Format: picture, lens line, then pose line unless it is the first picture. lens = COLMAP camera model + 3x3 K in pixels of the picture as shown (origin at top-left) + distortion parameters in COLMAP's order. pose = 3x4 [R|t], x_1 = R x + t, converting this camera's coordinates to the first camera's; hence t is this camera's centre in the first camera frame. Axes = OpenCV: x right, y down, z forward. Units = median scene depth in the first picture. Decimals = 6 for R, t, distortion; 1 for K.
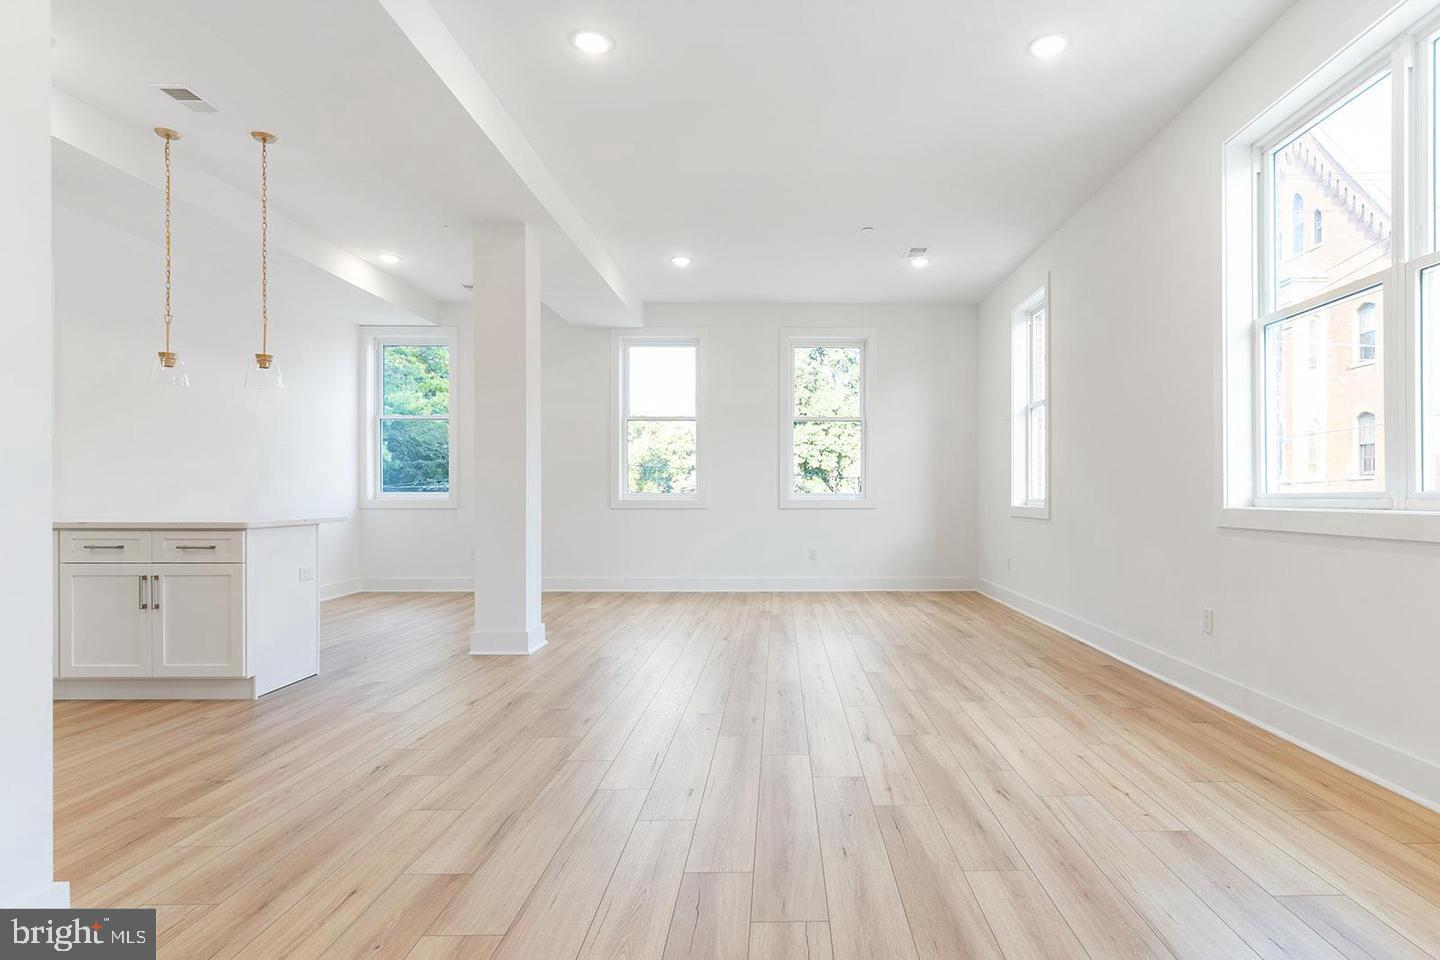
lens RADIAL K [[772.5, 0, 790.5], [0, 772.5, 496.2], [0, 0, 1]] dist [0.000185, 0.000832]
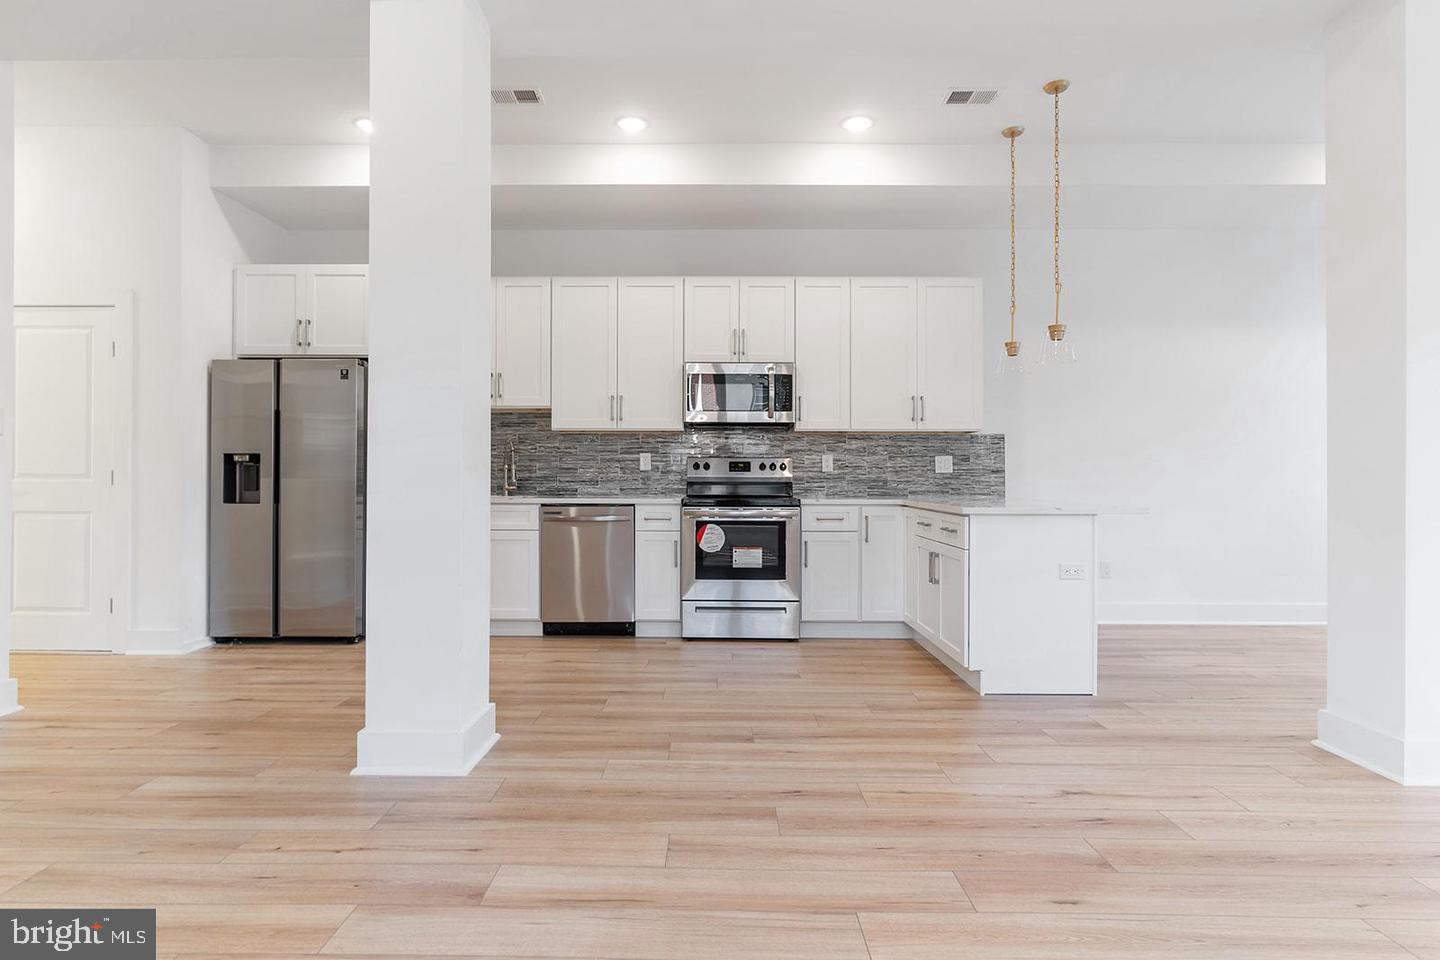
lens RADIAL K [[753.2, 0, 708.0], [0, 753.2, 475.2], [0, 0, 1]] dist [-0.002452, -0.000129]
pose [[-0.027004, -0.002286, -0.999633, 0.172399], [-0.004262, 0.999989, -0.002172, -0.002653], [0.999626, 0.004202, -0.027013, 0.493298]]
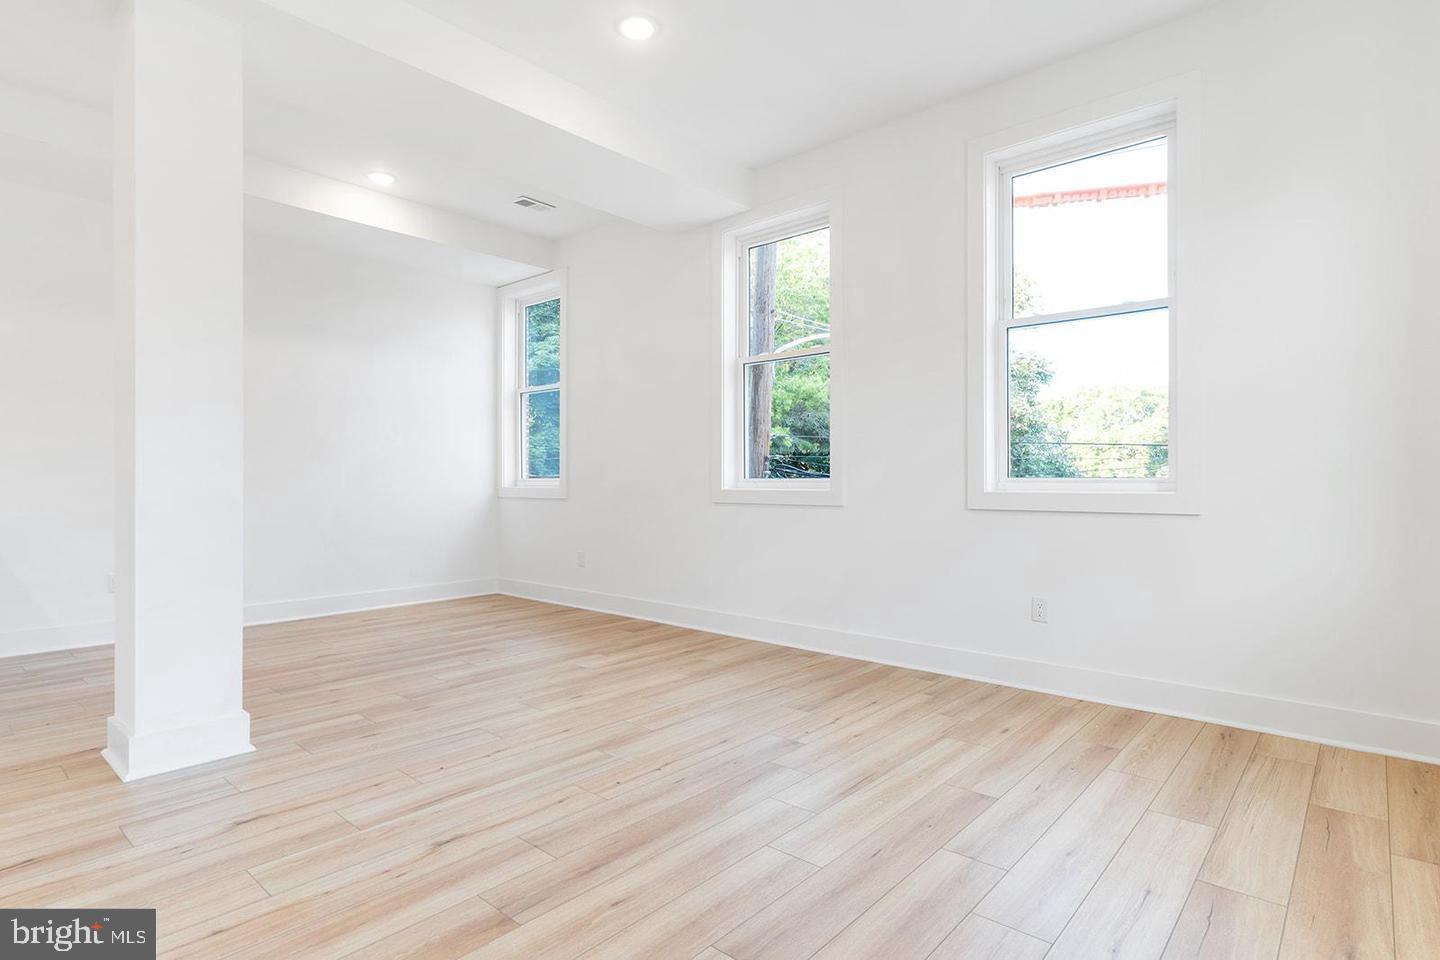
lens RADIAL K [[744.5, 0, 696.5], [0, 744.5, 482.3], [0, 0, 1]] dist [-0.005400, 0.000251]
pose [[0.728069, -0.003830, -0.685493, 0.277811], [0.003316, 0.999992, -0.002065, -0.000178], [0.685495, -0.000769, 0.728077, 0.819696]]
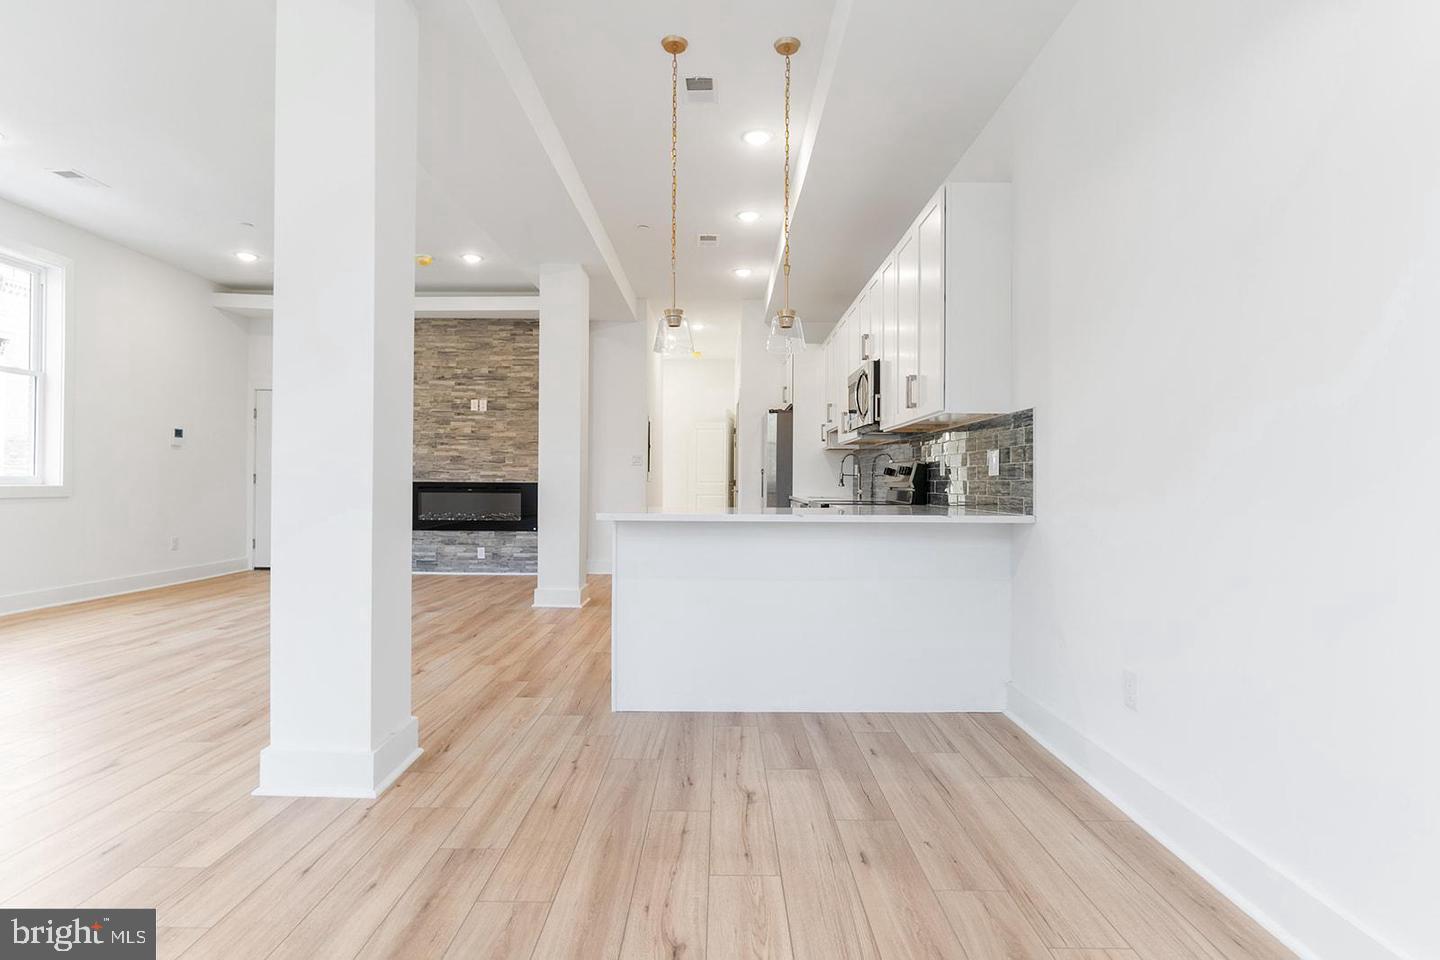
lens RADIAL K [[742.2, 0, 719.0], [0, 742.2, 479.9], [0, 0, 1]] dist [0.000070, 0.000879]
pose [[-0.999812, -0.007615, 0.017844, -0.596892], [-0.007631, 0.999971, -0.000822, -0.003242], [-0.017837, -0.000958, -0.999840, 1.428602]]
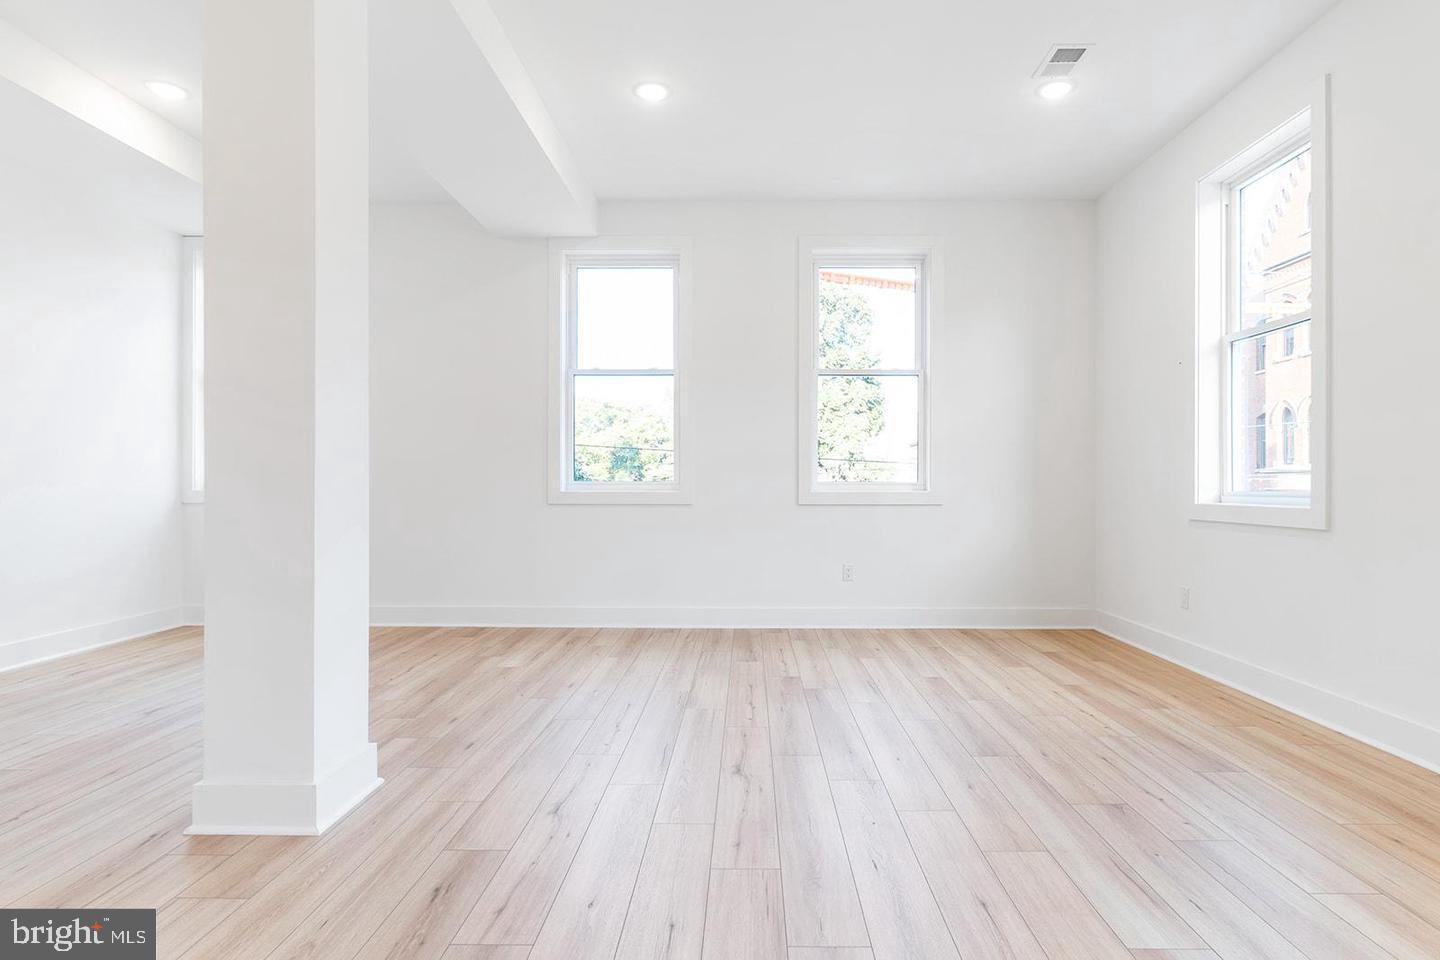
lens RADIAL K [[763.0, 0, 742.7], [0, 763.0, 482.0], [0, 0, 1]] dist [-0.001511, 0.000082]
pose [[0.999727, 0.000938, -0.023339, -0.071181], [-0.001018, 0.999994, -0.003412, -0.001787], [0.023336, 0.003435, 0.999722, 0.508874]]
